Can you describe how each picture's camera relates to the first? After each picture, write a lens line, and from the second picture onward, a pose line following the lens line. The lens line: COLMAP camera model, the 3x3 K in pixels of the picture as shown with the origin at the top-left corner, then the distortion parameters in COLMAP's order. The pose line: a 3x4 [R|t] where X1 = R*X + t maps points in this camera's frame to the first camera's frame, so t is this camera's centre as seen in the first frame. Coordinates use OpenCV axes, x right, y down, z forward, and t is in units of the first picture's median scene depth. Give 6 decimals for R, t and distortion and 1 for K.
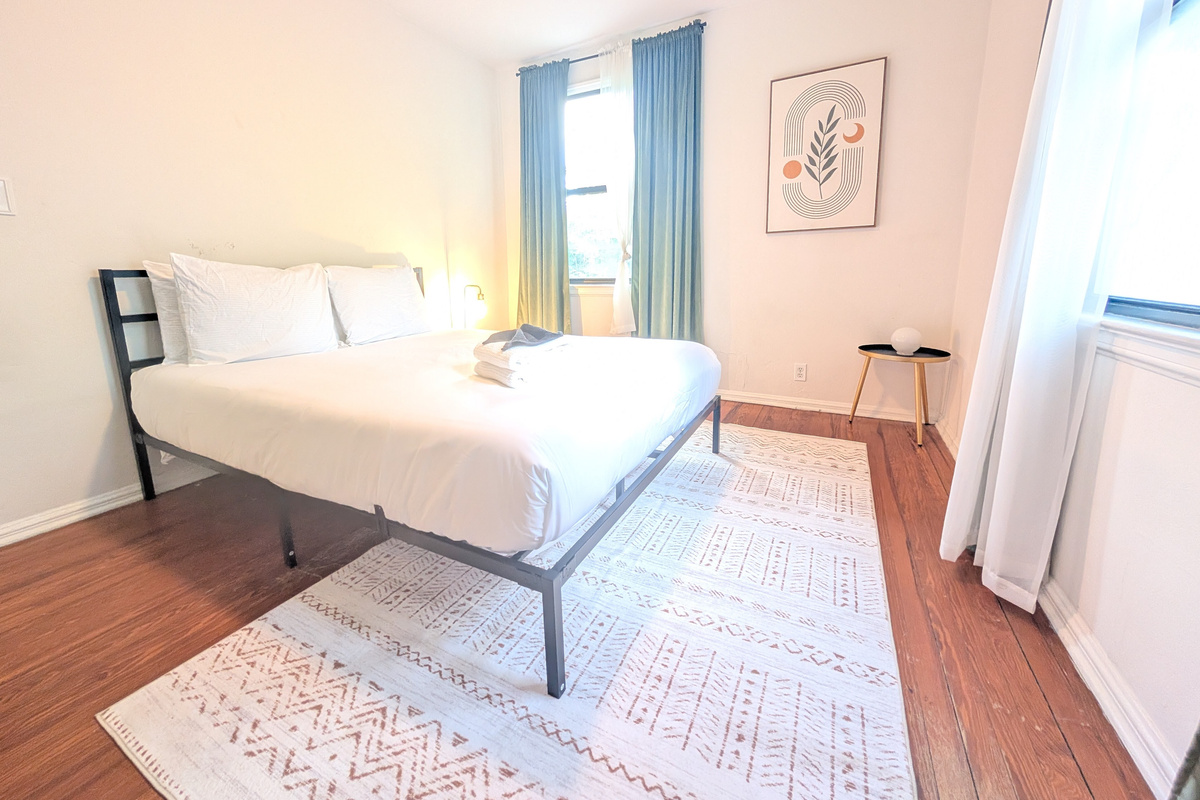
lens RADIAL K [[455.9, 0, 597.6], [0, 455.9, 349.0], [0, 0, 1]] dist [-0.000507, 0.000102]
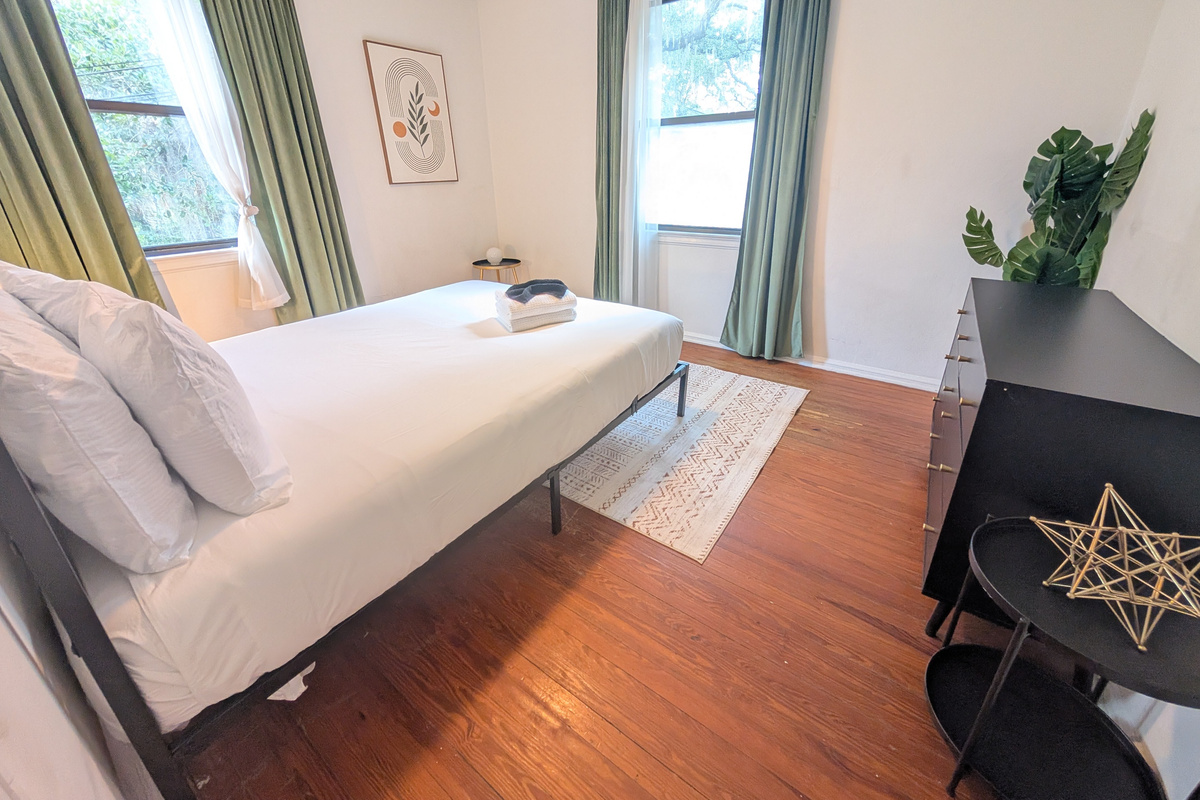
lens RADIAL K [[453.8, 0, 598.6], [0, 453.8, 350.5], [0, 0, 1]] dist [-0.001564, -0.000320]
pose [[0.142168, -0.348501, 0.926464, -1.427975], [0.179784, 0.929494, 0.322053, -0.256429], [-0.973379, 0.120777, 0.194800, 0.589037]]
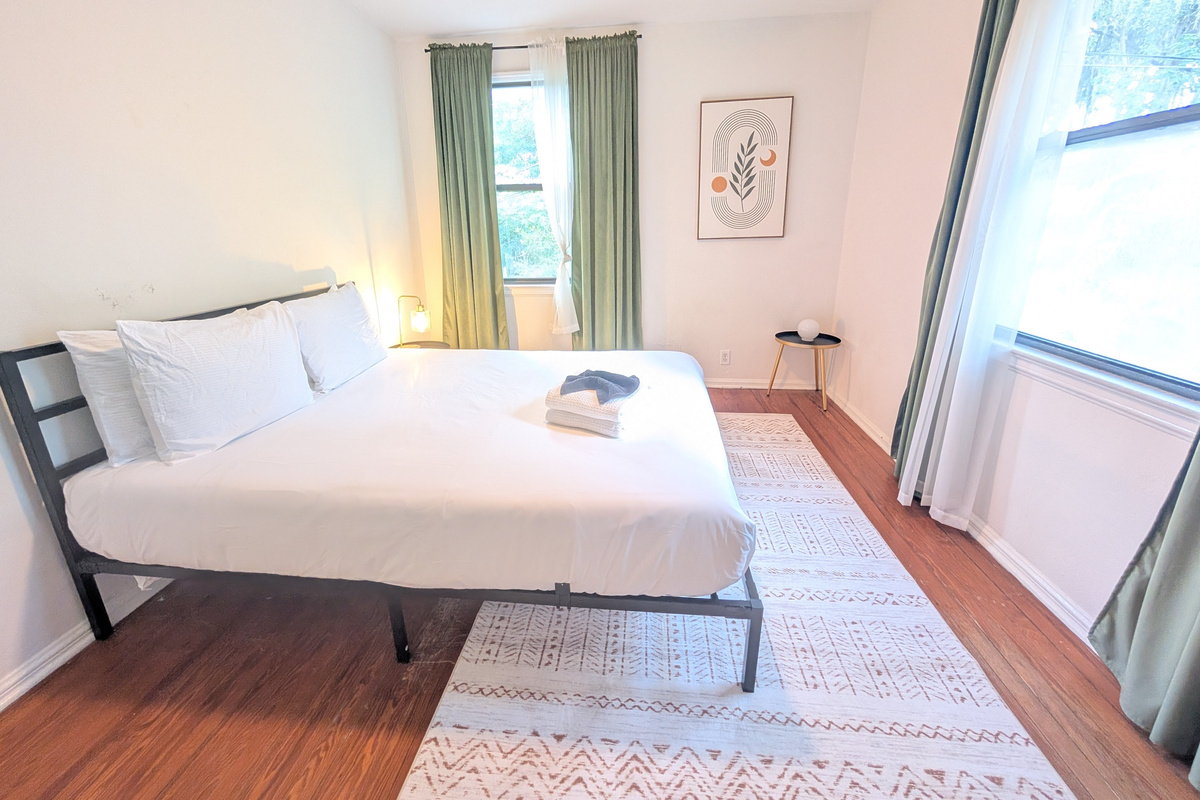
lens RADIAL K [[457.1, 0, 599.0], [0, 457.1, 348.9], [0, 0, 1]] dist [0.000078, 0.000134]
pose [[0.930108, -0.096732, 0.354319, -0.532690], [0.065037, 0.992827, 0.100323, -0.211539], [-0.361482, -0.070268, 0.929728, 0.026403]]
